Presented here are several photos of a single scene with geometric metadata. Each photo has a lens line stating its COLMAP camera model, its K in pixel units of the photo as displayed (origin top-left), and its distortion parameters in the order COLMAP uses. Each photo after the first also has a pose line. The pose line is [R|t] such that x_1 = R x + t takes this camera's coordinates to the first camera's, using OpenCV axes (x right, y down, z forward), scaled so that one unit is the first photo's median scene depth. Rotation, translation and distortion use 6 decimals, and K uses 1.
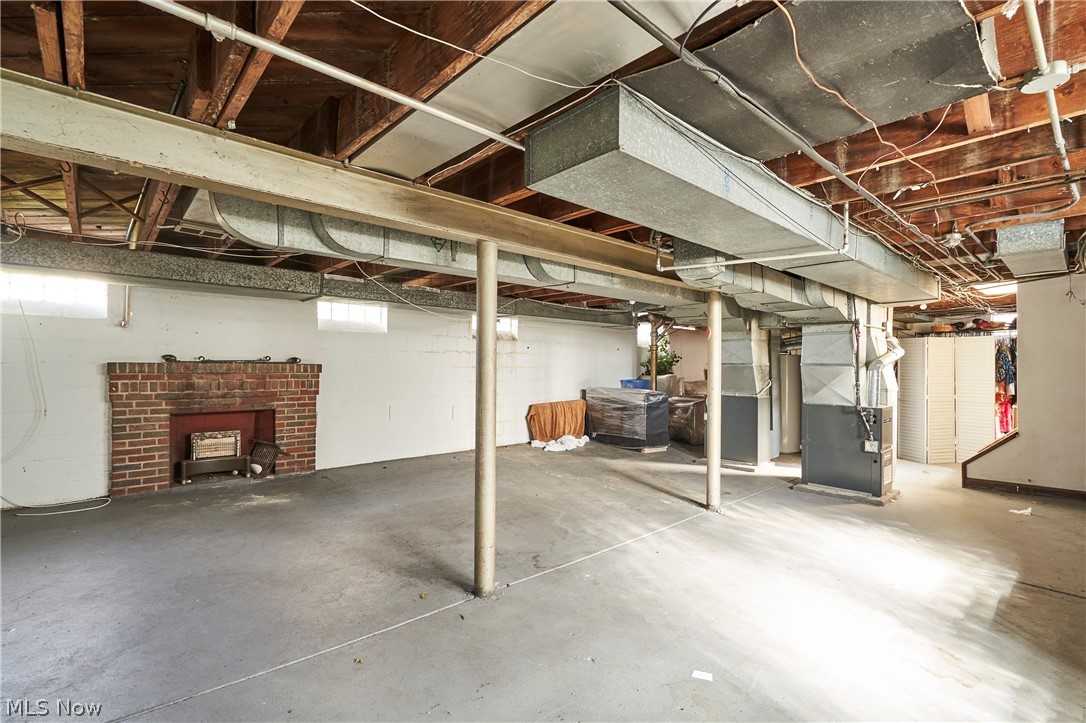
lens RADIAL K [[502.3, 0, 543.0], [0, 502.3, 361.5], [0, 0, 1]] dist [-0.000234, -0.000137]
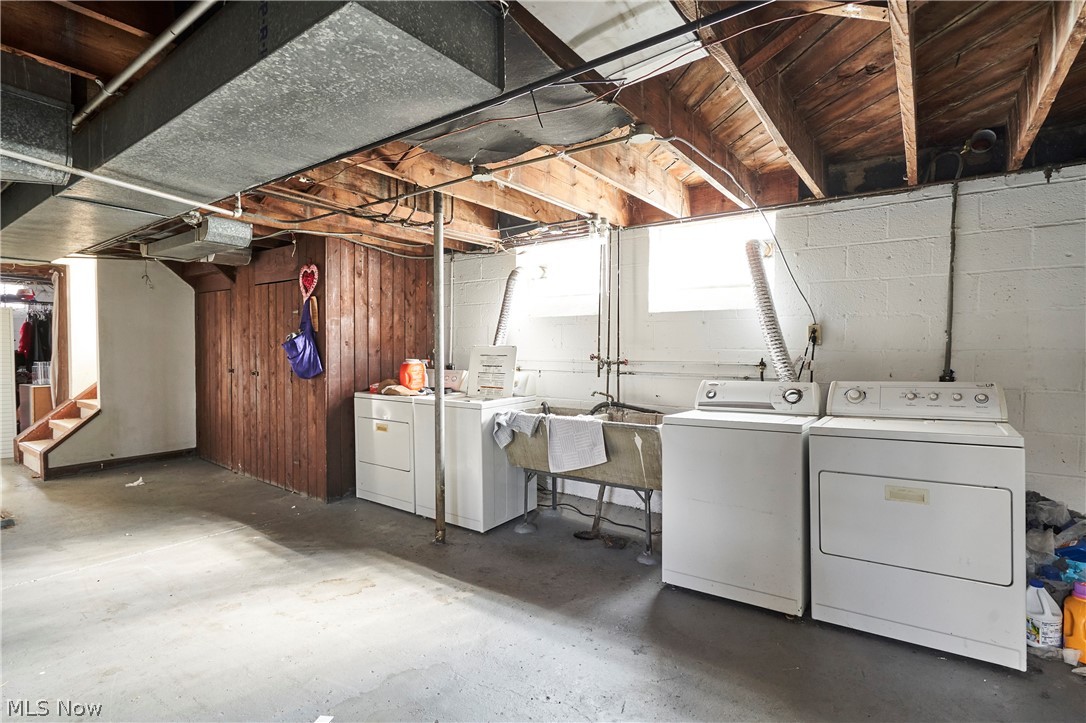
lens RADIAL K [[523.9, 0, 543.0], [0, 523.9, 361.5], [0, 0, 1]] dist [-0.000219, -0.000024]
pose [[-0.200842, -0.026529, 0.979264, -0.436028], [-0.016532, 0.999583, 0.023689, 0.011947], [-0.979484, -0.011431, -0.201197, 0.636550]]
